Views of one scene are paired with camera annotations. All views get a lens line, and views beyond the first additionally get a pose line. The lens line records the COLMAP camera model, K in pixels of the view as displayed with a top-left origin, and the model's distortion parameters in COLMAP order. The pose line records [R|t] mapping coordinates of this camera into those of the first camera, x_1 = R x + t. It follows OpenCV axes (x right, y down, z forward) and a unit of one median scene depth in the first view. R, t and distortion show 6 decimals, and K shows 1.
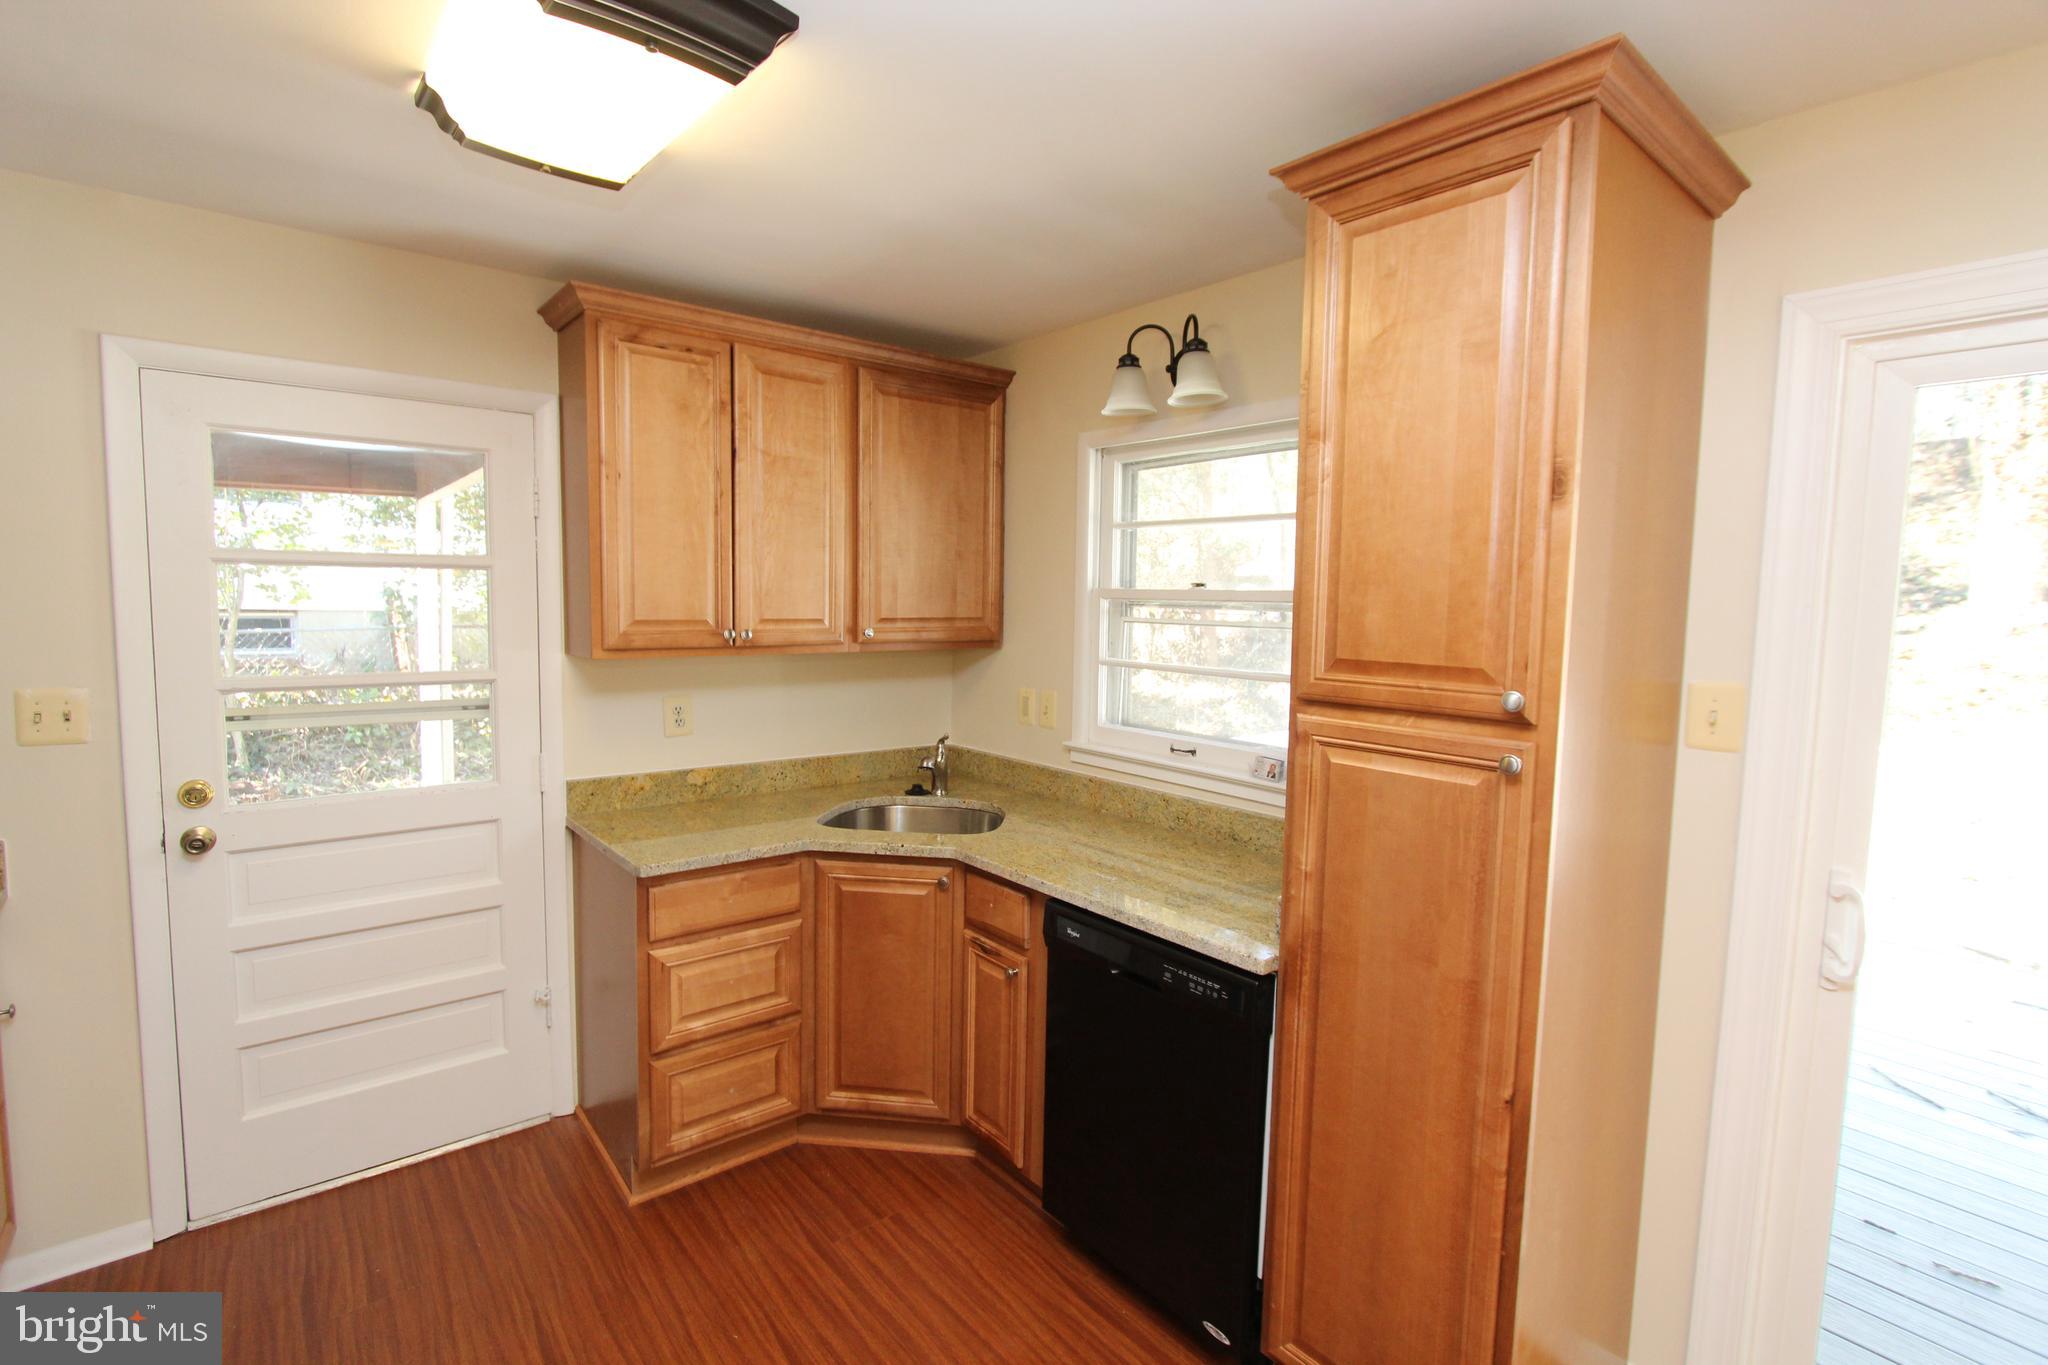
lens RADIAL K [[934.7, 0, 1027.8], [0, 934.7, 673.2], [0, 0, 1]] dist [-0.011331, 0.000562]
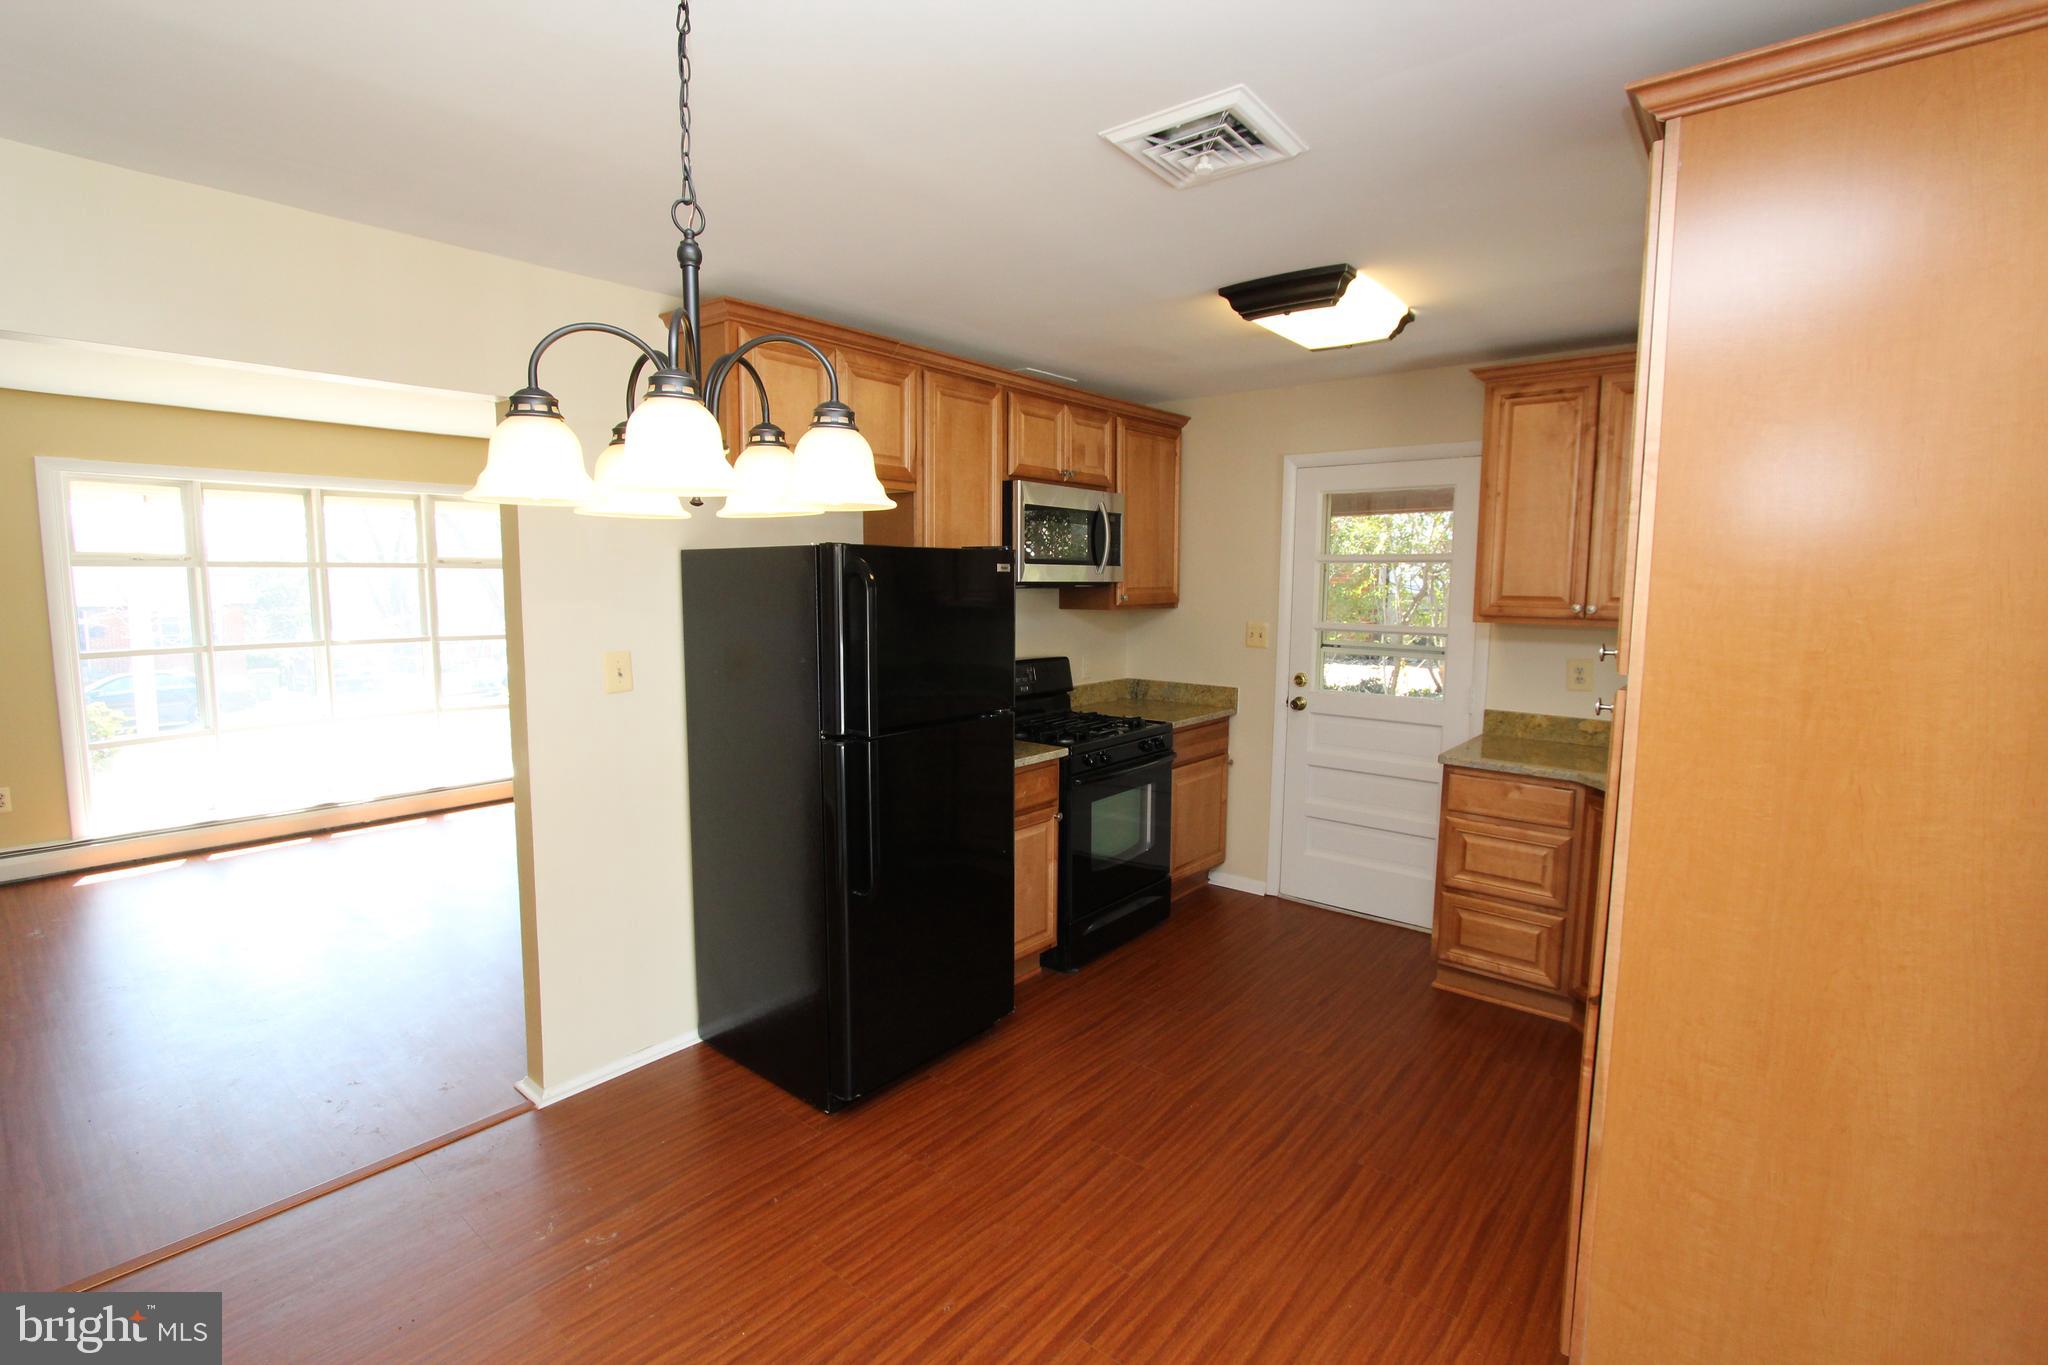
lens RADIAL K [[934.7, 0, 1021.8], [0, 934.7, 674.1], [0, 0, 1]] dist [-0.011331, 0.000562]
pose [[0.189747, 0.093319, -0.977388, 0.814676], [-0.081879, 0.993509, 0.078962, 0.008512], [0.978413, 0.065045, 0.196156, 0.023039]]
